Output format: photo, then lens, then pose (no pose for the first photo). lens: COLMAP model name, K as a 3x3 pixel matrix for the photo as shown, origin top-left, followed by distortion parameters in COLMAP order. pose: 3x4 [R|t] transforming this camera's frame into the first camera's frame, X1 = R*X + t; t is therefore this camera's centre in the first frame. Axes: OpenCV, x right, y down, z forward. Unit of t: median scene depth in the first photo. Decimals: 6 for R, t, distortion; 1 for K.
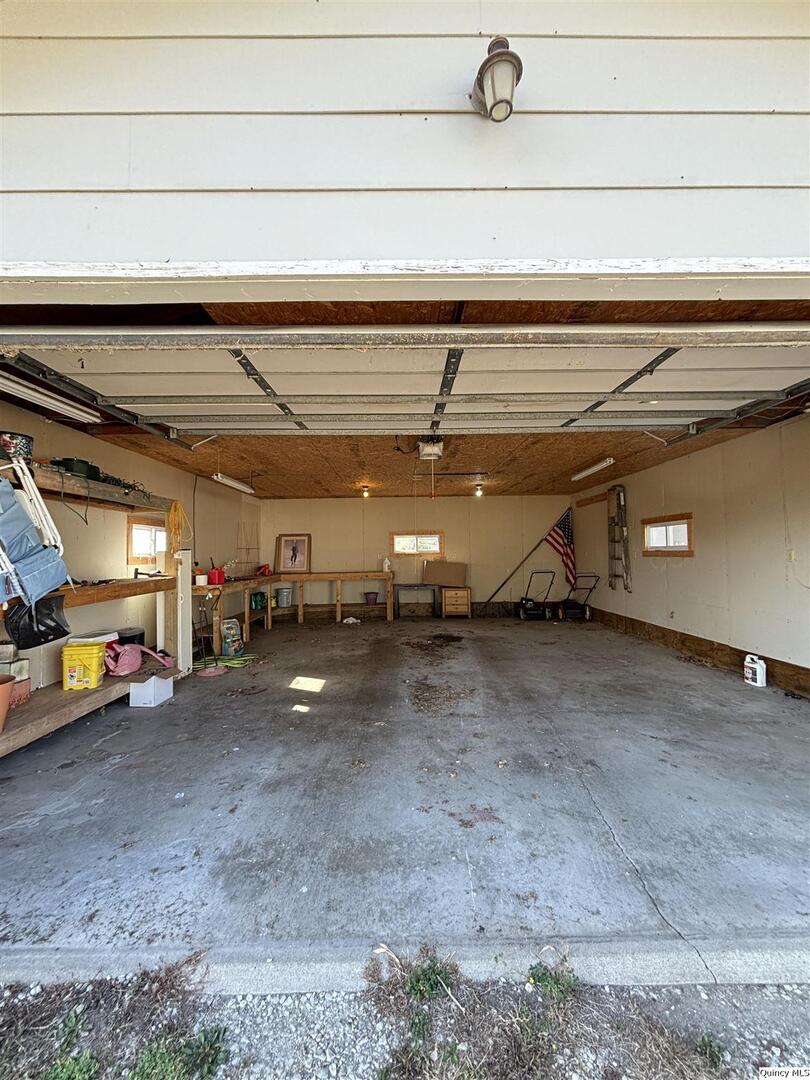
lens RADIAL K [[438.4, 0, 402.2], [0, 438.4, 542.1], [0, 0, 1]] dist [-0.008277, 0.001857]
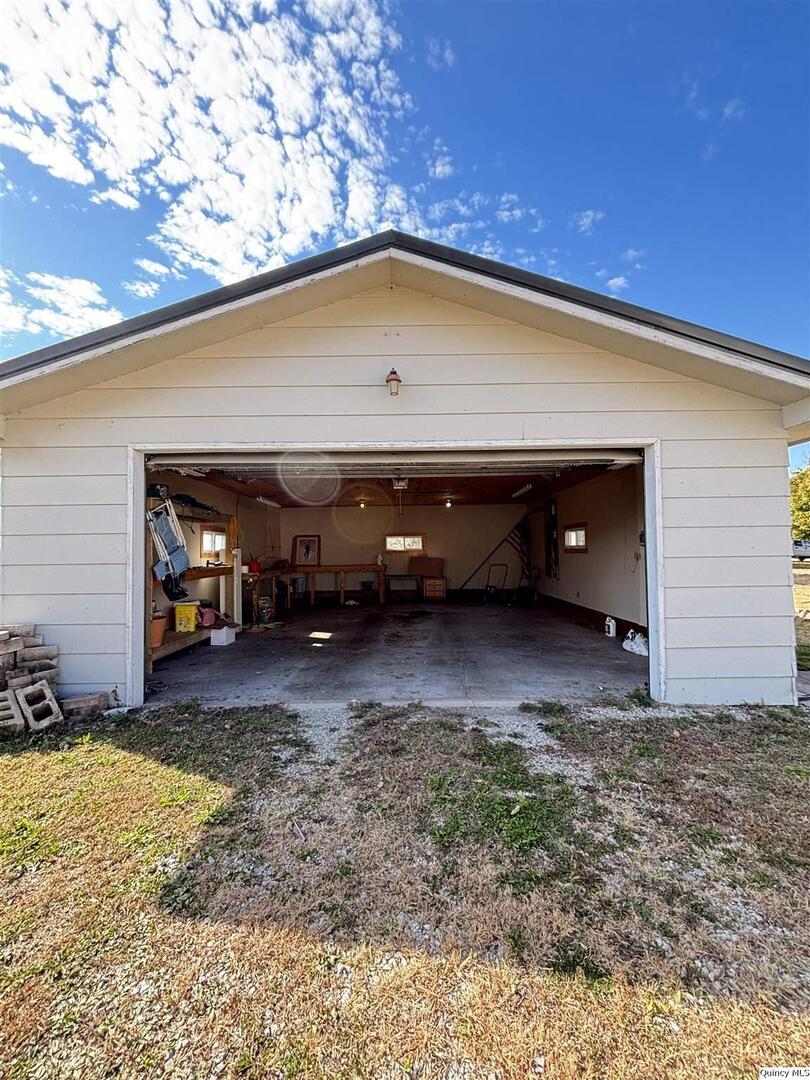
lens RADIAL K [[438.4, 0, 409.3], [0, 438.4, 543.4], [0, 0, 1]] dist [-0.008277, 0.001857]
pose [[0.999996, 0.001137, 0.002565, 0.074808], [-0.001160, 0.999959, 0.008926, -0.010568], [-0.002555, -0.008929, 0.999957, -0.437120]]
